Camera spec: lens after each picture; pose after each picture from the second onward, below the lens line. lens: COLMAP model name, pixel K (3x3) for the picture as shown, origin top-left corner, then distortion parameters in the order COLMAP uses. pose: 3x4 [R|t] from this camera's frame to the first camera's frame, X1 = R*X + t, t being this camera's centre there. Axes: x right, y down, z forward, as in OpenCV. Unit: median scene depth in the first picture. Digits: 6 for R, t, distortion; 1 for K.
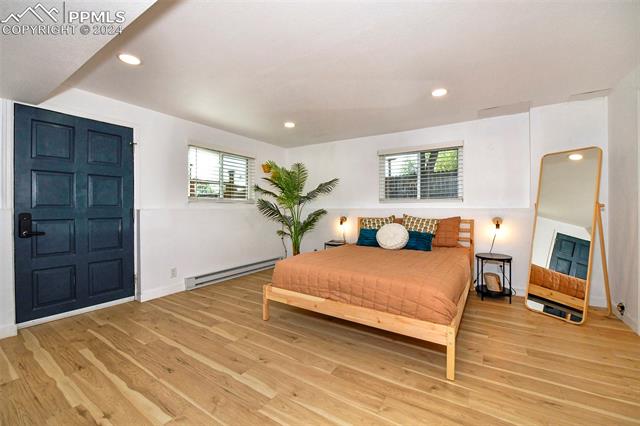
lens RADIAL K [[260.7, 0, 322.4], [0, 260.7, 208.9], [0, 0, 1]] dist [-0.008243, -0.000326]
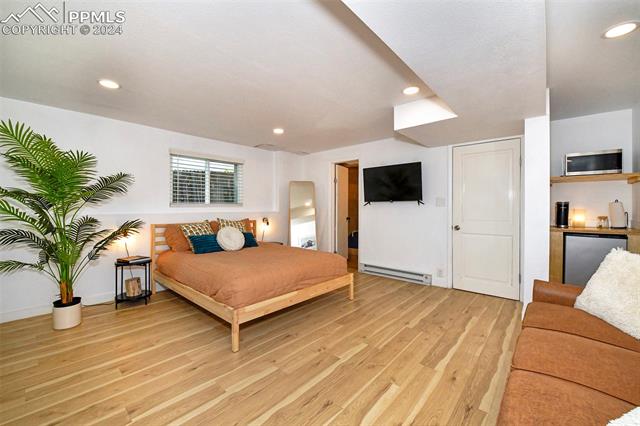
lens RADIAL K [[263.6, 0, 322.2], [0, 263.6, 208.8], [0, 0, 1]] dist [-0.000644, -0.000204]
pose [[0.156558, -0.000177, 0.987669, -1.152131], [0.008897, 0.999960, -0.001231, -0.023393], [-0.987629, 0.008980, 0.156554, 0.688621]]
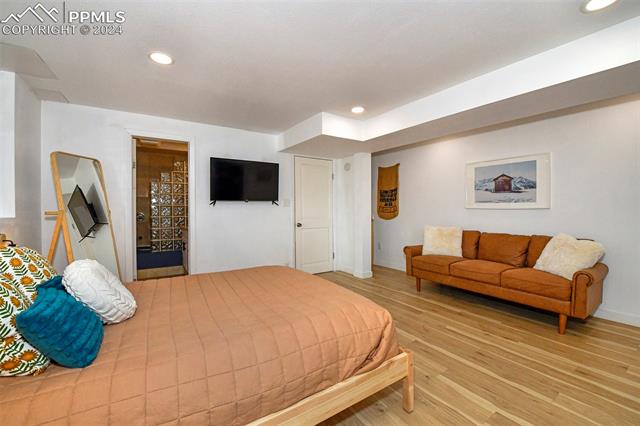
lens RADIAL K [[263.6, 0, 320.9], [0, 263.6, 212.2], [0, 0, 1]] dist [-0.000644, -0.000204]
pose [[-0.916320, -0.009092, 0.400345, -0.312198], [0.003783, 0.999501, 0.031357, -0.053060], [-0.400430, 0.030247, -0.915828, 1.877102]]
